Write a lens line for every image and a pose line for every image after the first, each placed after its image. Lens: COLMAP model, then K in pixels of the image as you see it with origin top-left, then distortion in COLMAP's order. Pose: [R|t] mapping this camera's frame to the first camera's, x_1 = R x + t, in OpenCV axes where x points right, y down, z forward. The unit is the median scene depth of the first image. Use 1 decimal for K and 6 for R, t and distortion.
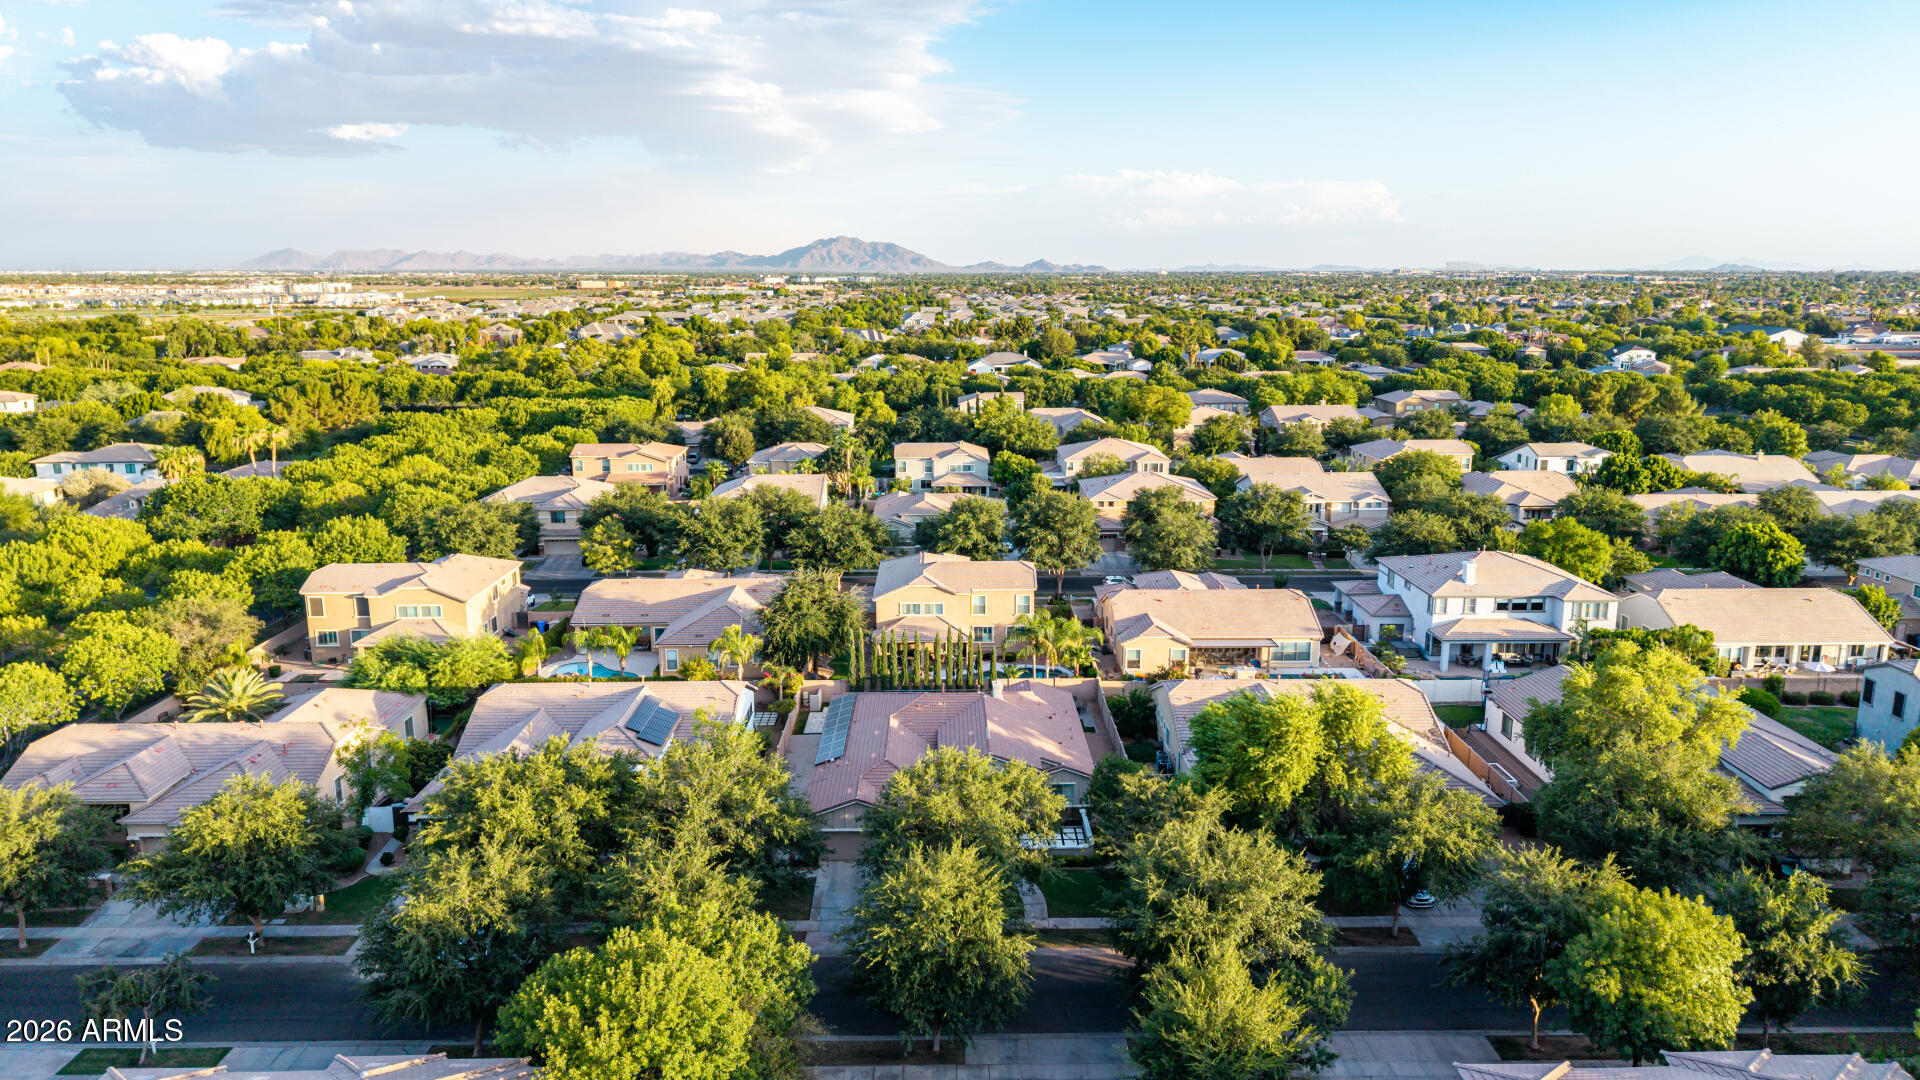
lens RADIAL K [[1273.7, 0, 962.3], [0, 1273.7, 547.6], [0, 0, 1]] dist [0.109853, -0.200371]
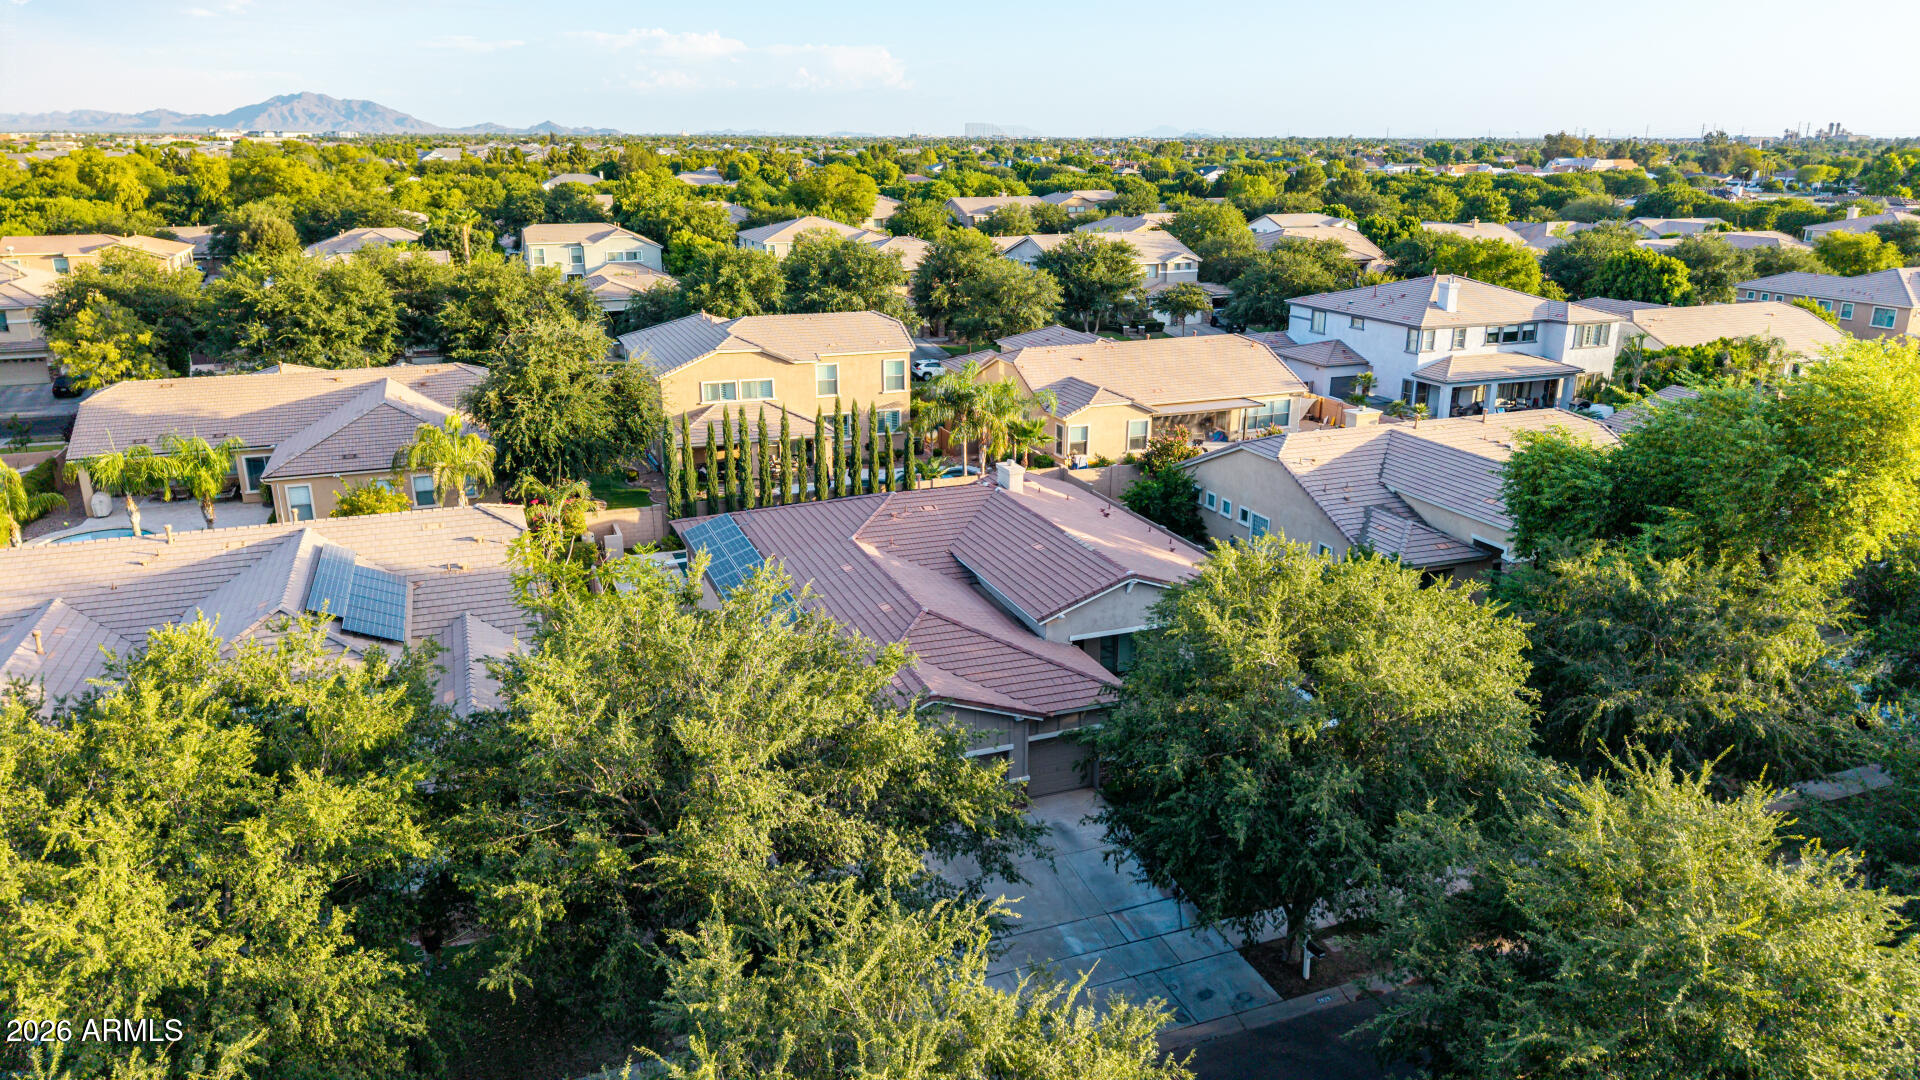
lens RADIAL K [[1273.6, 0, 967.0], [0, 1273.6, 571.2], [0, 0, 1]] dist [0.009505, -0.005392]
pose [[0.935434, -0.109697, 0.336051, -0.142533], [0.069891, 0.989260, 0.128373, 0.063321], [-0.346524, -0.096598, 0.933054, 0.383946]]
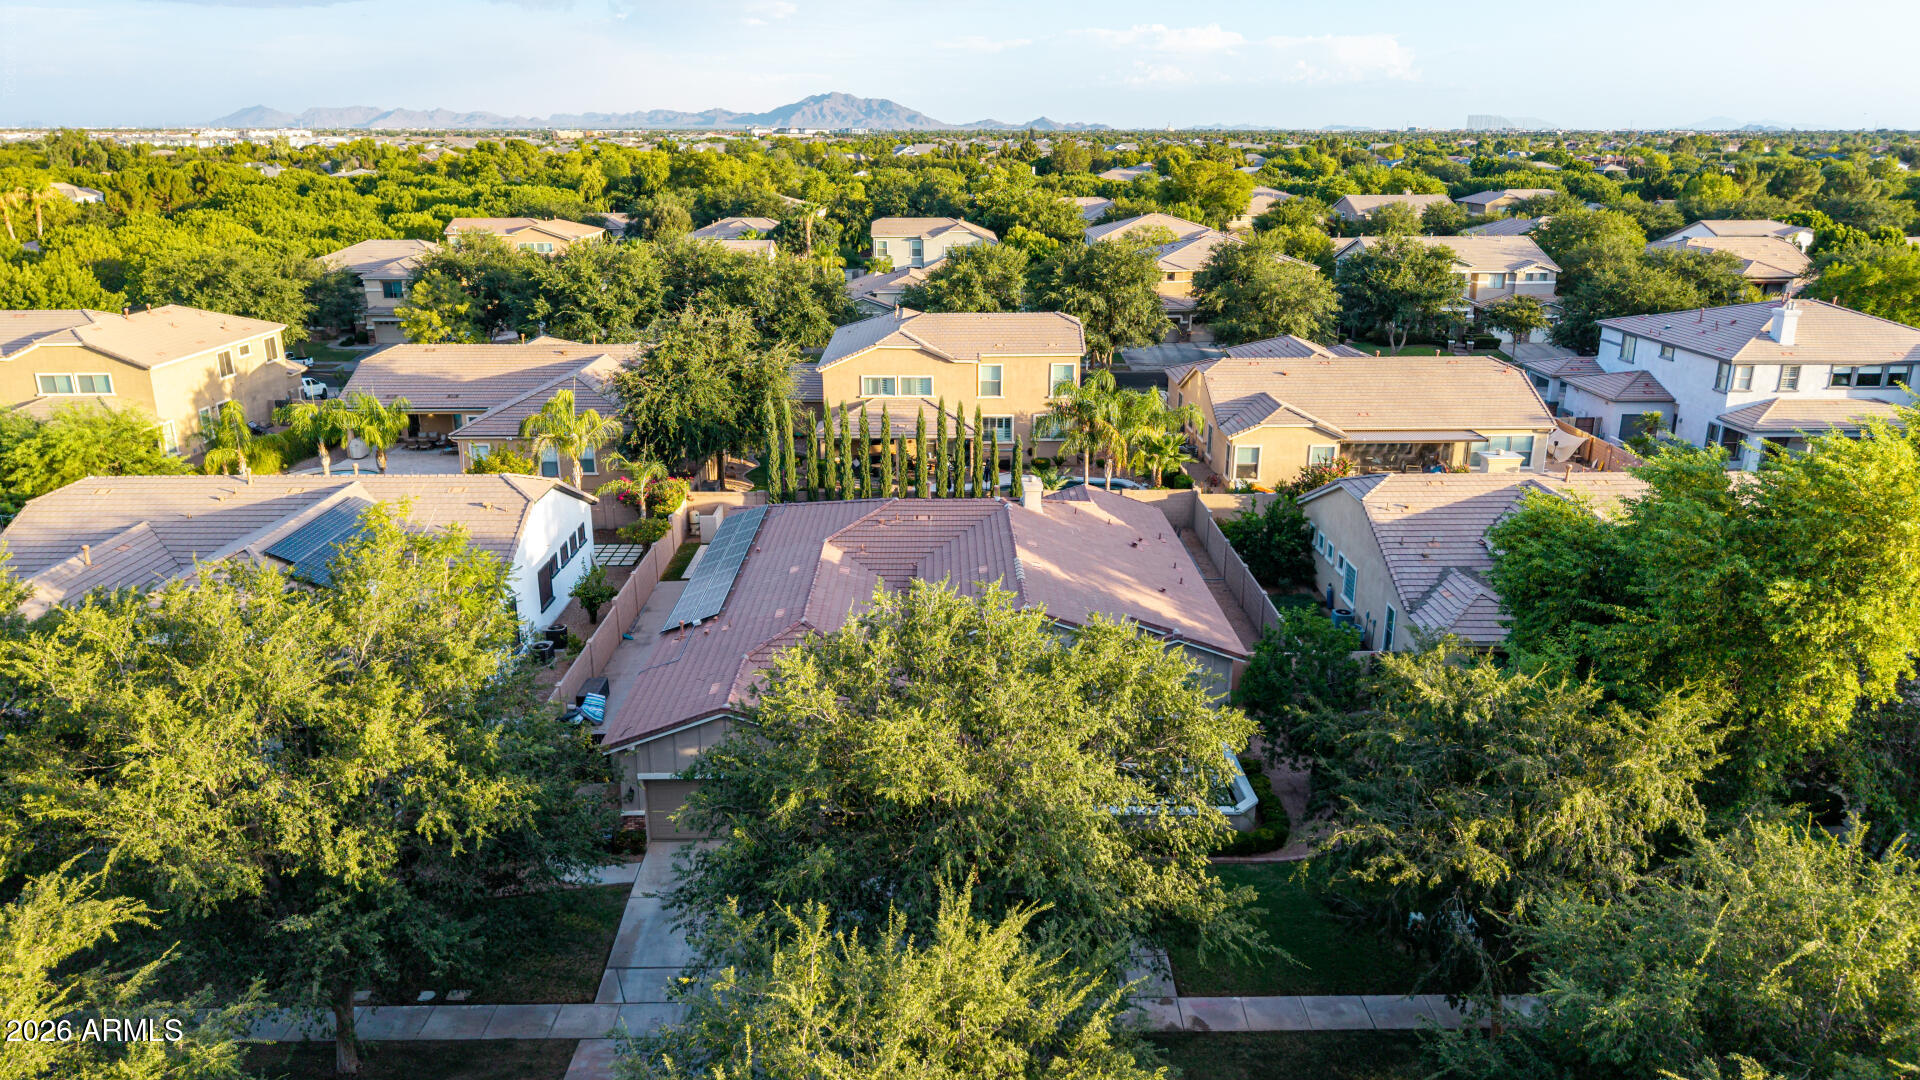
lens RADIAL K [[1297.2, 0, 965.3], [0, 1297.2, 547.4], [0, 0, 1]] dist [0.034908, -0.048243]
pose [[0.999991, 0.001112, 0.004171, -0.001593], [-0.001514, 0.995219, 0.097657, 0.064753], [-0.004042, -0.097663, 0.995211, 0.371438]]
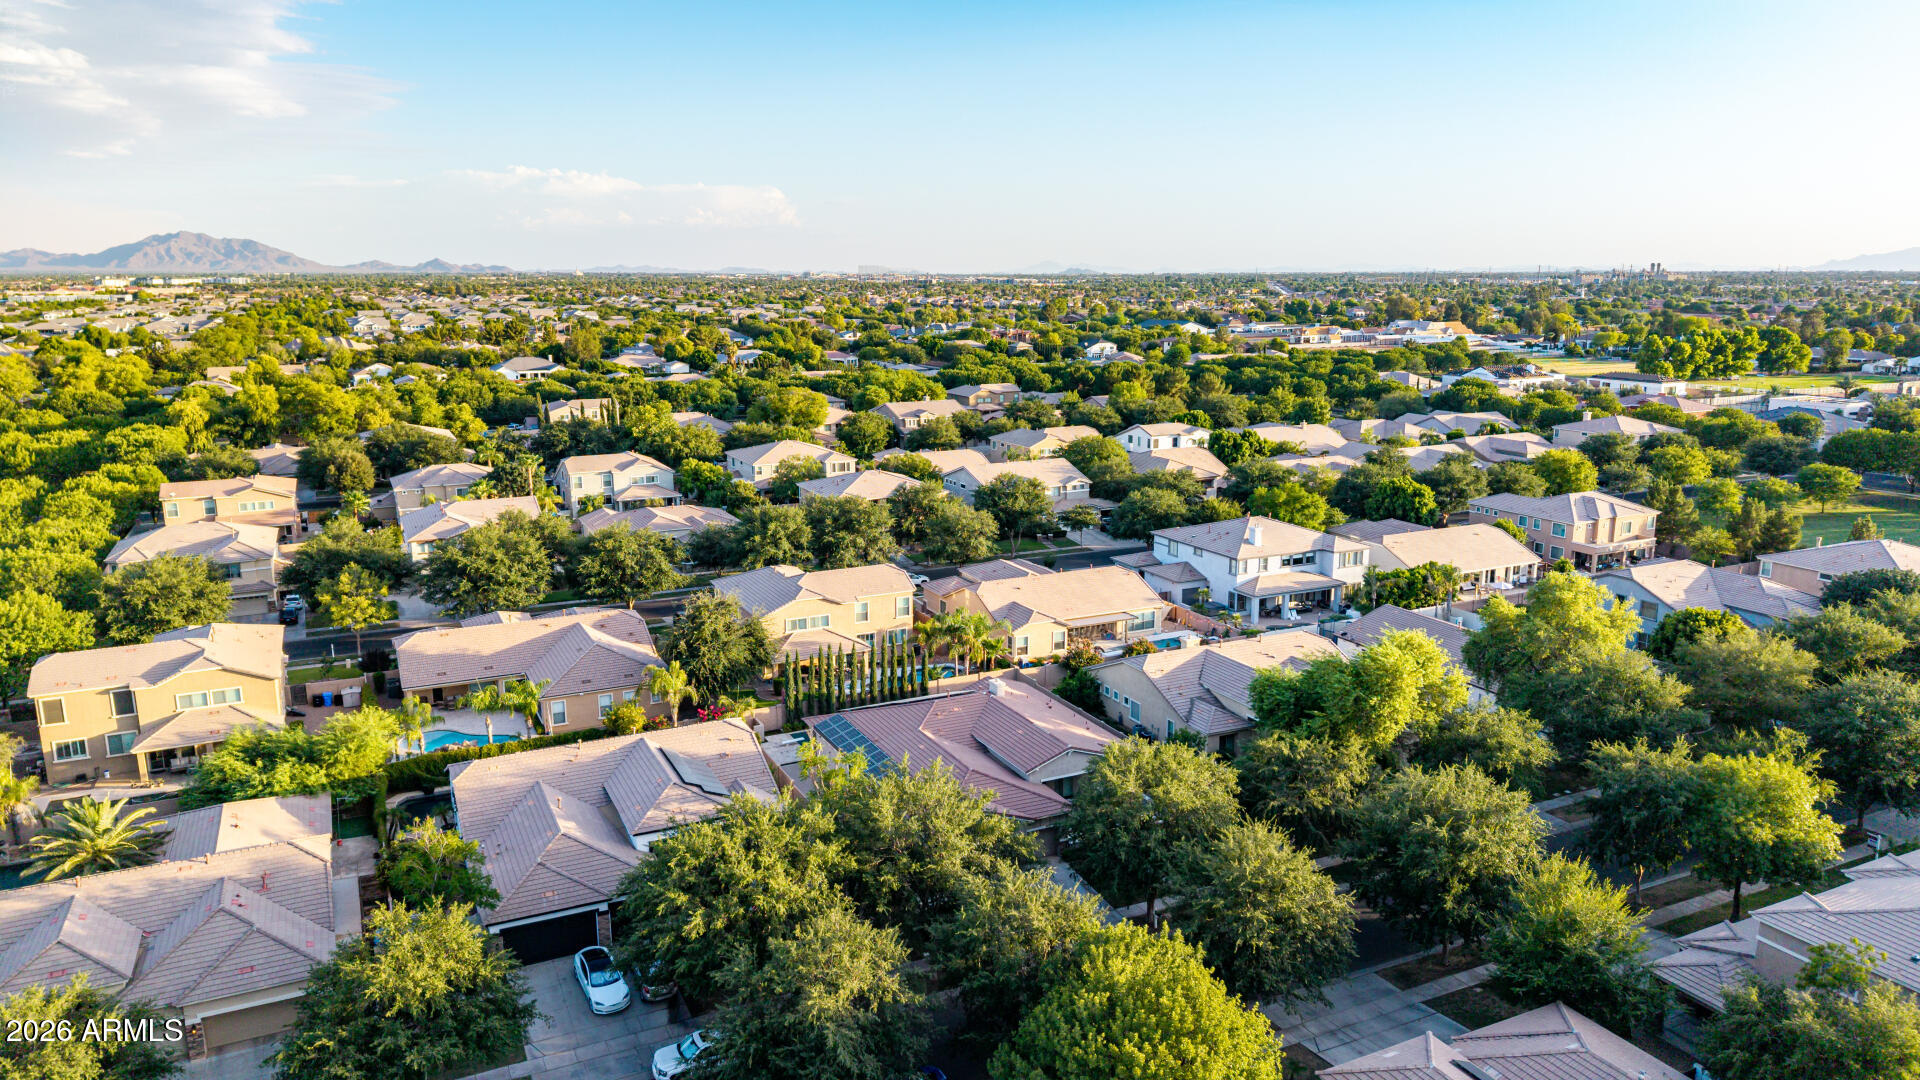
lens RADIAL K [[1272.6, 0, 962.6], [0, 1272.6, 535.7], [0, 0, 1]] dist [0.067986, -0.093235]
pose [[0.903985, -0.087295, 0.418558, -0.320957], [0.091311, 0.995767, 0.010469, -0.016742], [-0.417700, 0.028756, 0.908130, 0.075927]]
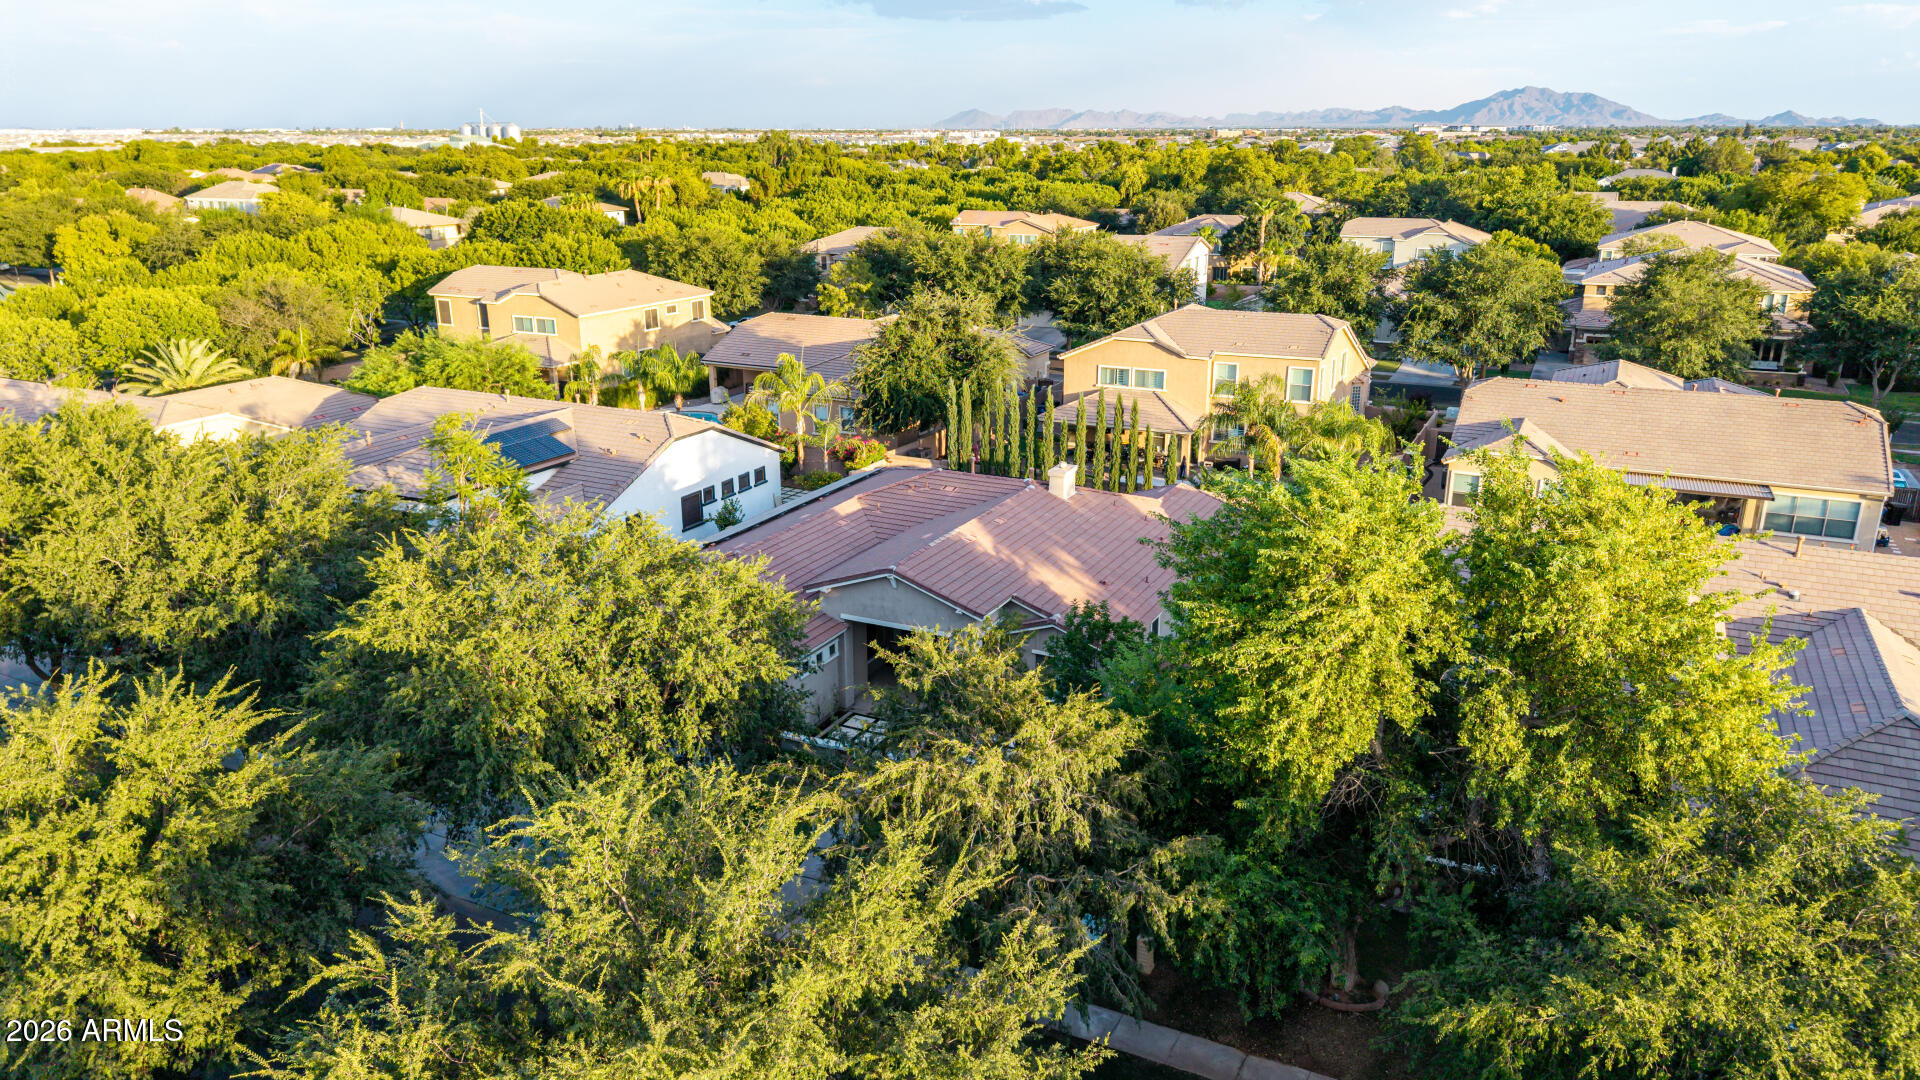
lens RADIAL K [[1304.6, 0, 960.0], [0, 1304.6, 540.0], [0, 0, 1]] dist [0.032306, -0.042331]
pose [[0.886513, 0.137202, -0.441895, 0.185491], [-0.095826, 0.988761, 0.114753, 0.061694], [0.452673, -0.059385, 0.889697, 0.386956]]
